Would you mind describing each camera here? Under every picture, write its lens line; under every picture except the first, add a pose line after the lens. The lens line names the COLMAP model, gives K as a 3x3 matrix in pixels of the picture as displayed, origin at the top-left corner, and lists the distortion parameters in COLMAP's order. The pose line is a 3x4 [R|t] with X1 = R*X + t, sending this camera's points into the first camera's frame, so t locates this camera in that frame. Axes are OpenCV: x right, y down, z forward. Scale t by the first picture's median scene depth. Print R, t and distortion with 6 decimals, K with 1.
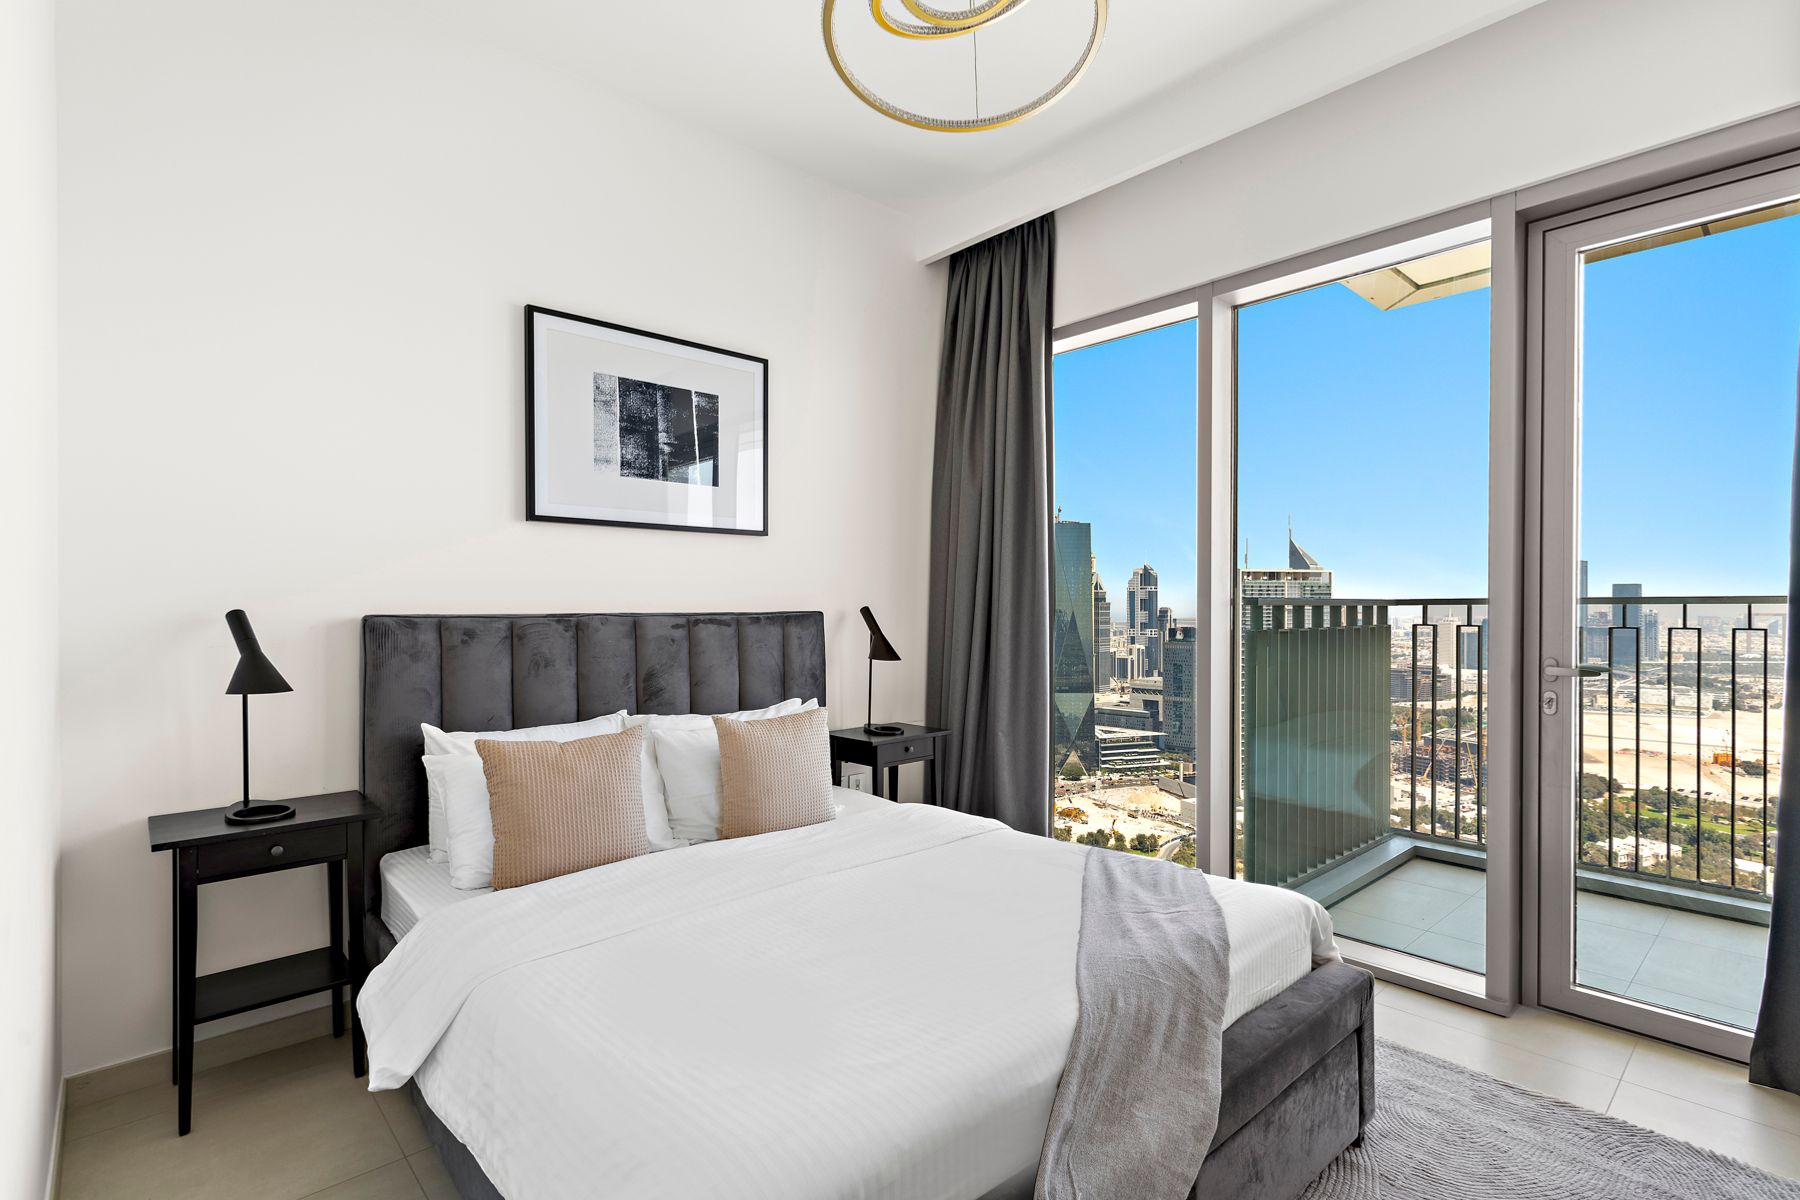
lens RADIAL K [[851.3, 0, 909.0], [0, 851.3, 610.3], [0, 0, 1]] dist [-0.002202, -0.000246]
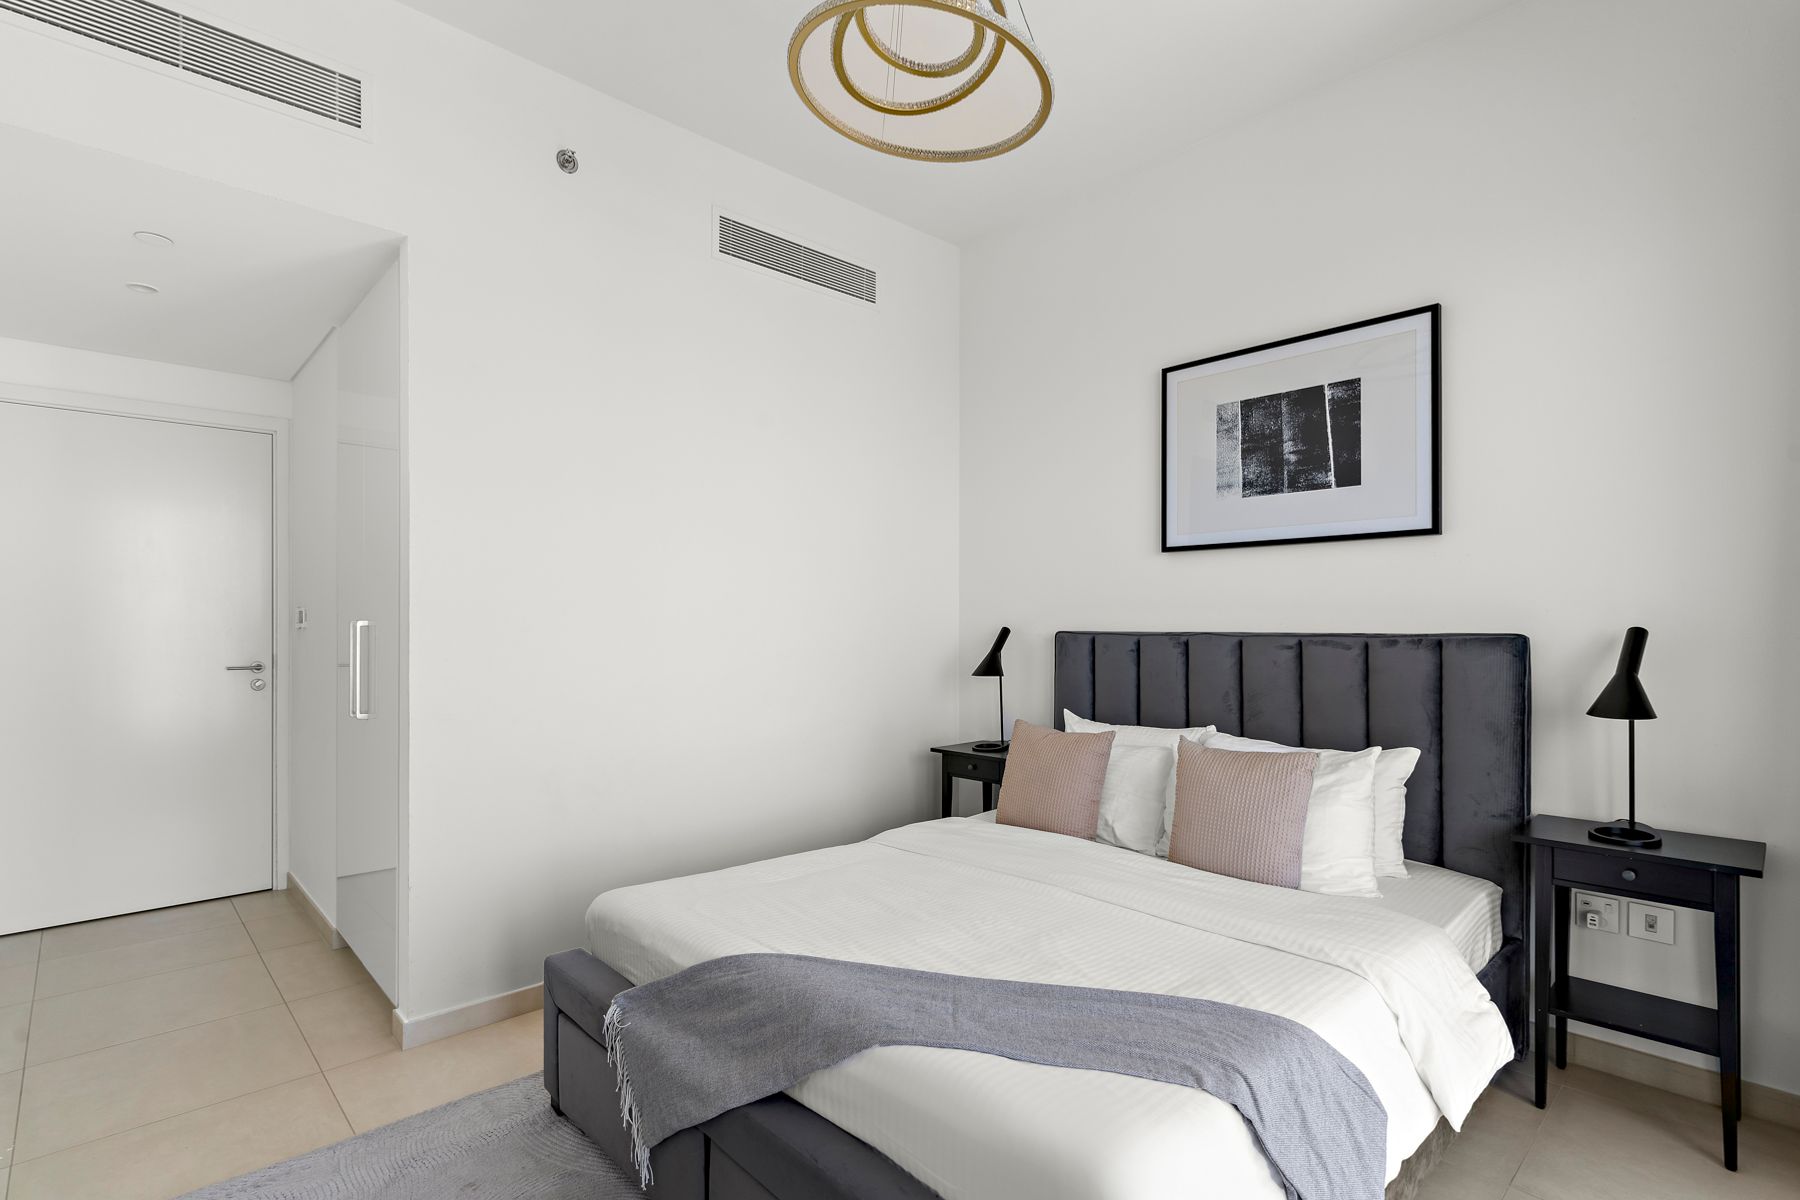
lens RADIAL K [[862.9, 0, 899.5], [0, 862.9, 620.3], [0, 0, 1]] dist [-0.001072, -0.000456]
pose [[0.010042, 0.001537, -0.999948, 0.674177], [-0.001485, 0.999998, 0.001522, -0.011540], [0.999948, 0.001470, 0.010045, 0.566856]]
